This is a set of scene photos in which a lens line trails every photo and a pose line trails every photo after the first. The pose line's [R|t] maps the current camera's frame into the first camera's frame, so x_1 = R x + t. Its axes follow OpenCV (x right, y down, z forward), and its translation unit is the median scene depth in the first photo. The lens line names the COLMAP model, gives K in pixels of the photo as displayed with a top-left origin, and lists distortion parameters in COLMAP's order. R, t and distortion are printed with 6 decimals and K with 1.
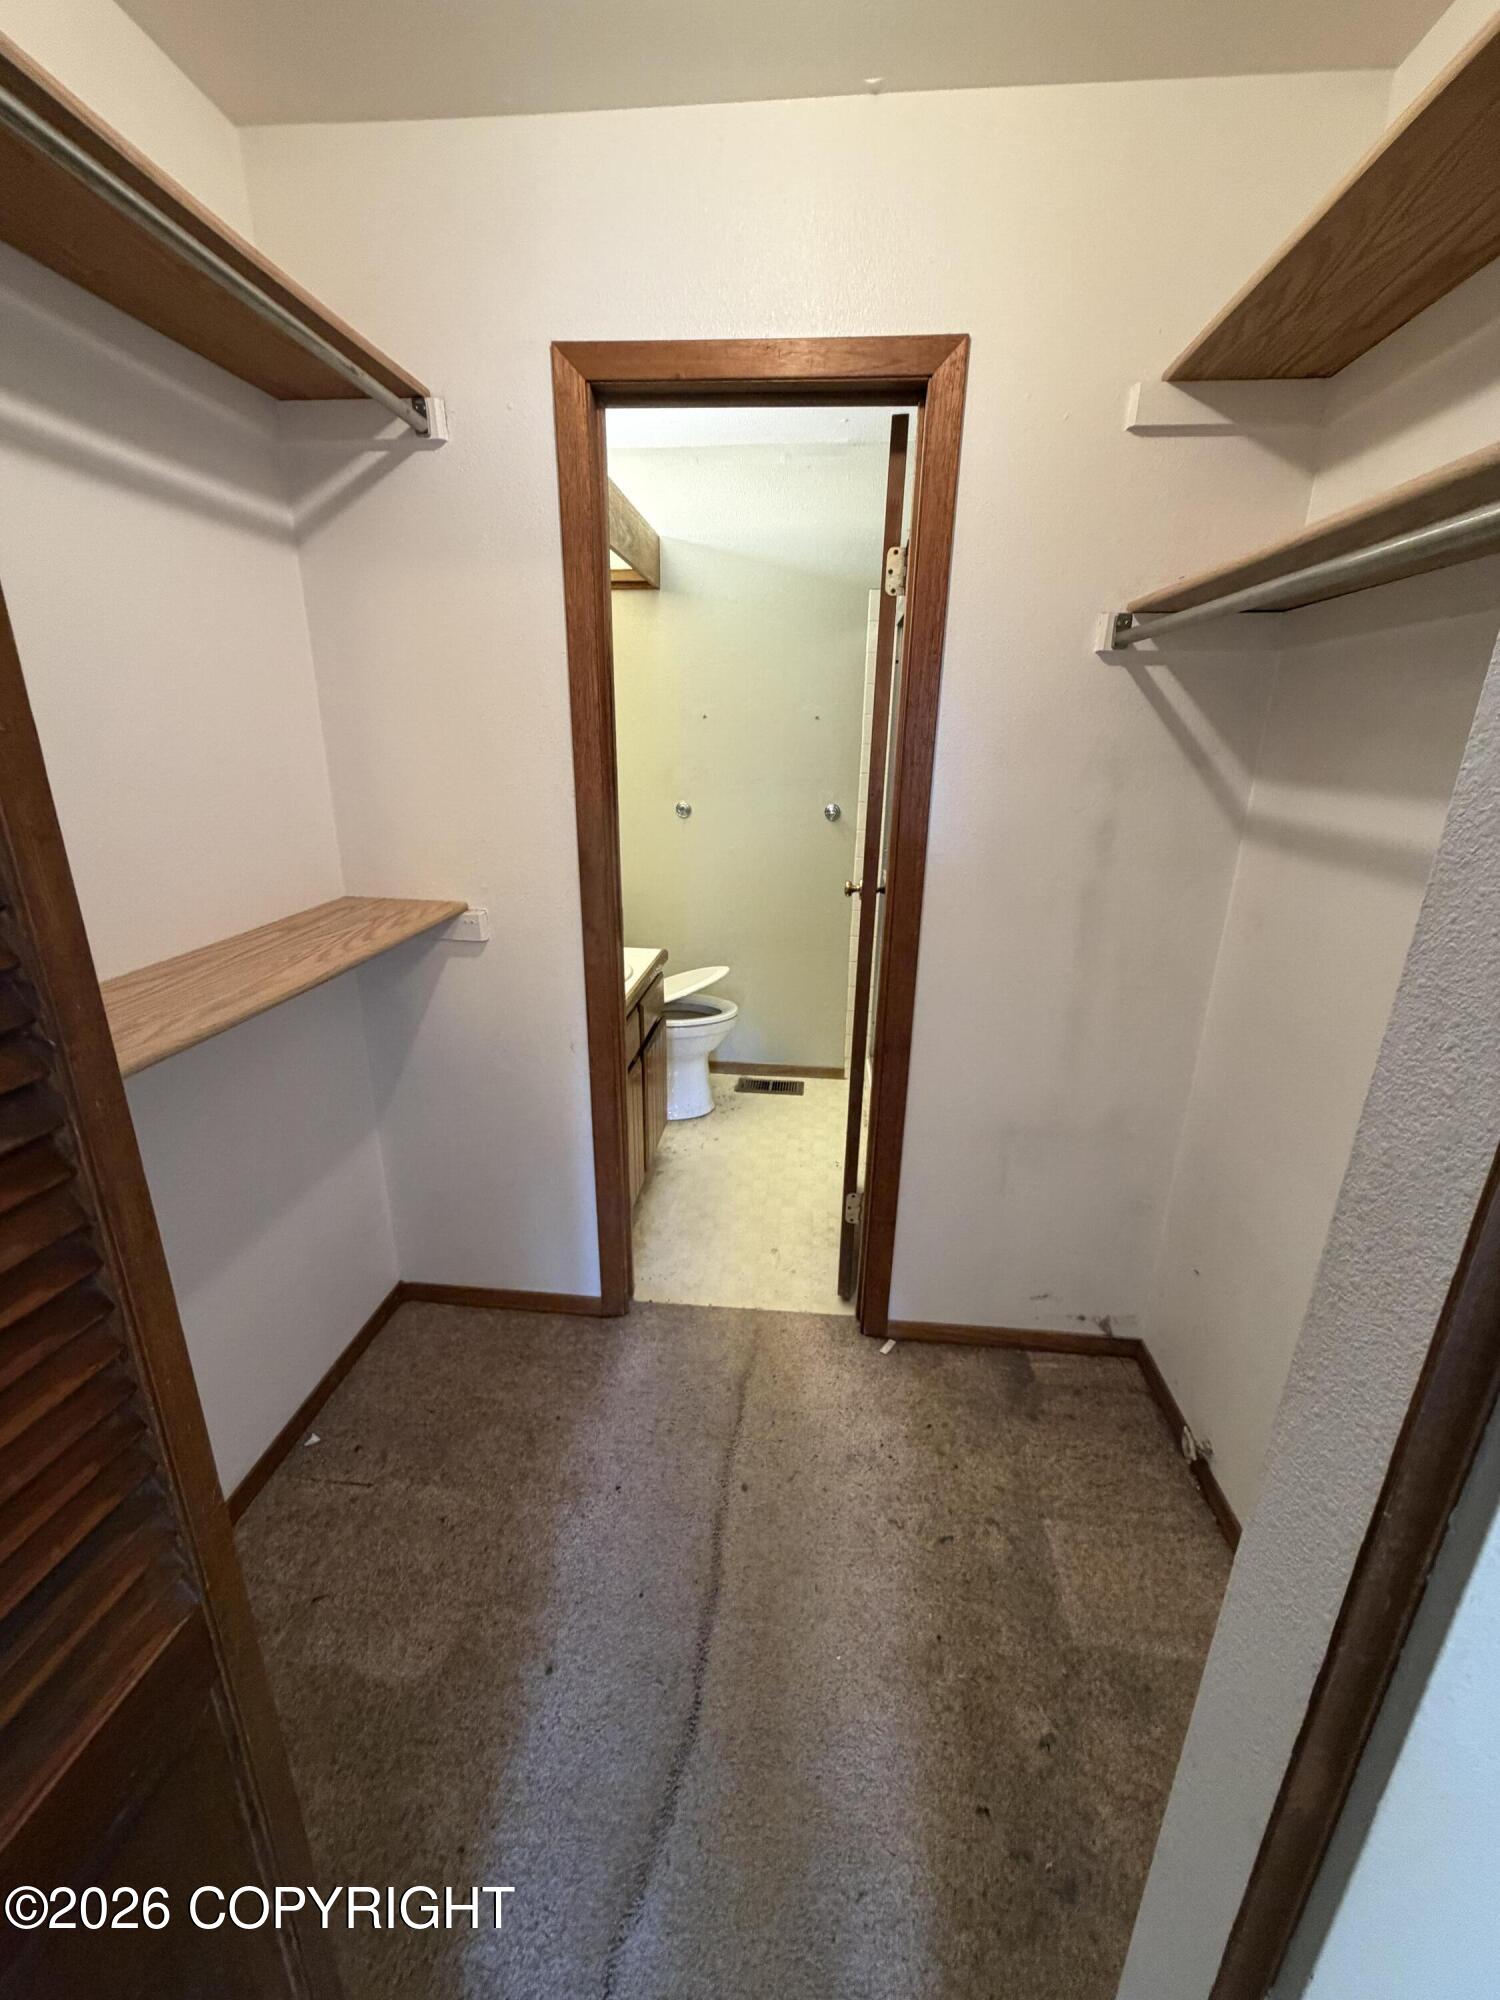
lens RADIAL K [[797.4, 0, 751.0], [0, 797.4, 988.7], [0, 0, 1]] dist [0.000849, 0.000435]
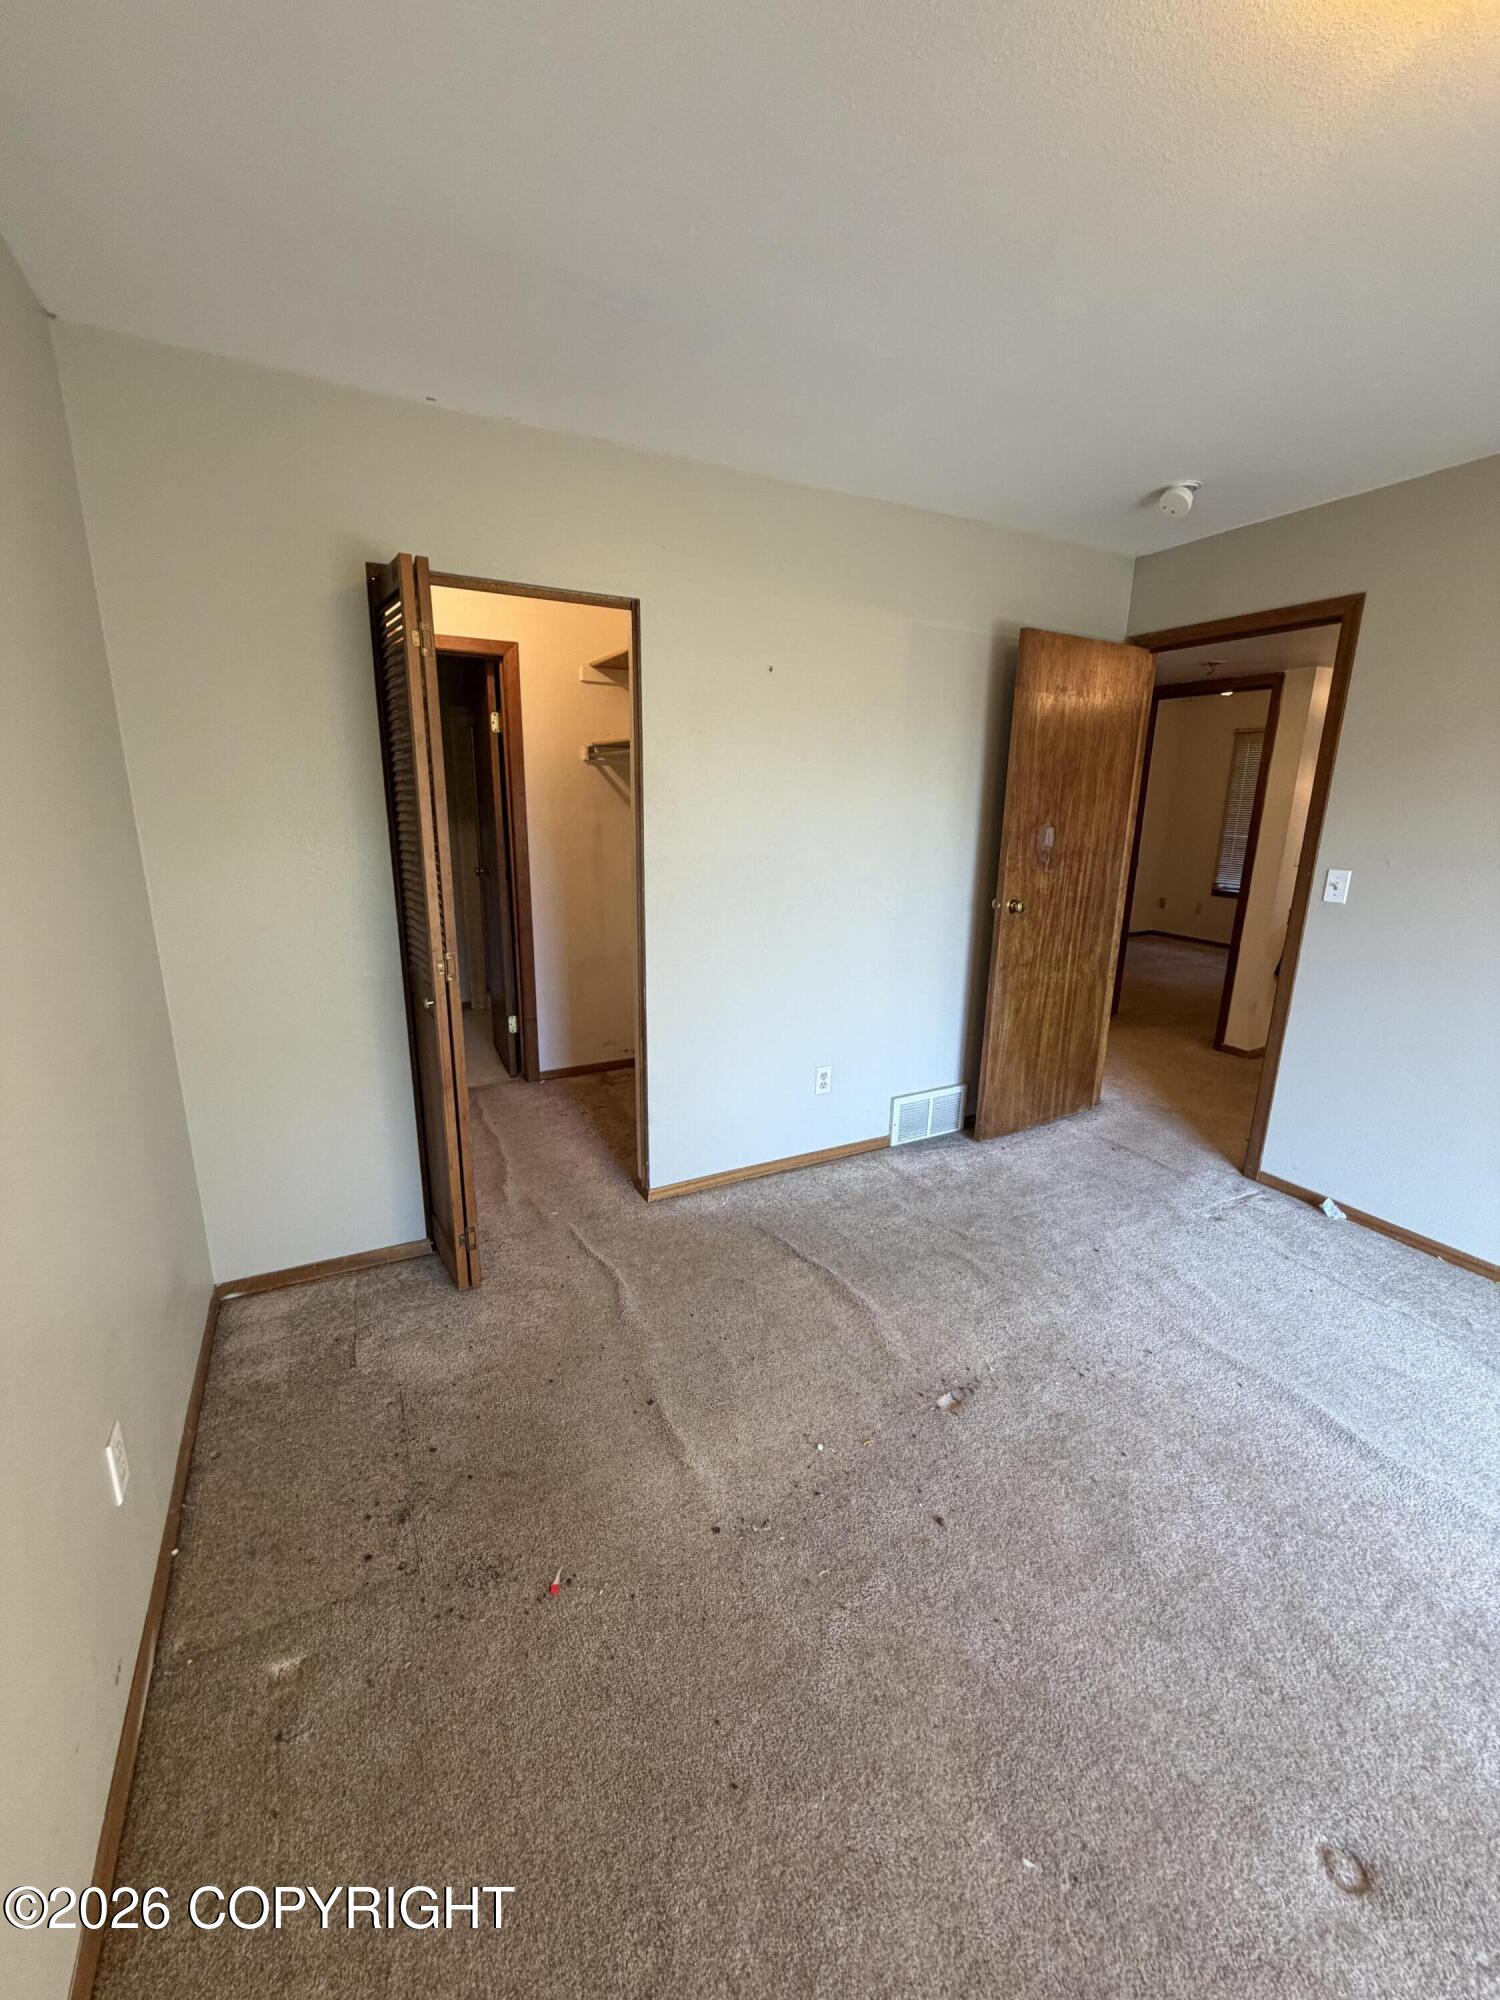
lens RADIAL K [[797.4, 0, 751.0], [0, 797.4, 988.7], [0, 0, 1]] dist [0.000849, 0.000435]
pose [[0.833681, -0.135332, 0.535408, -0.579567], [0.166277, 0.986032, -0.009675, 0.409994], [-0.526620, 0.097092, 0.844538, -1.355604]]
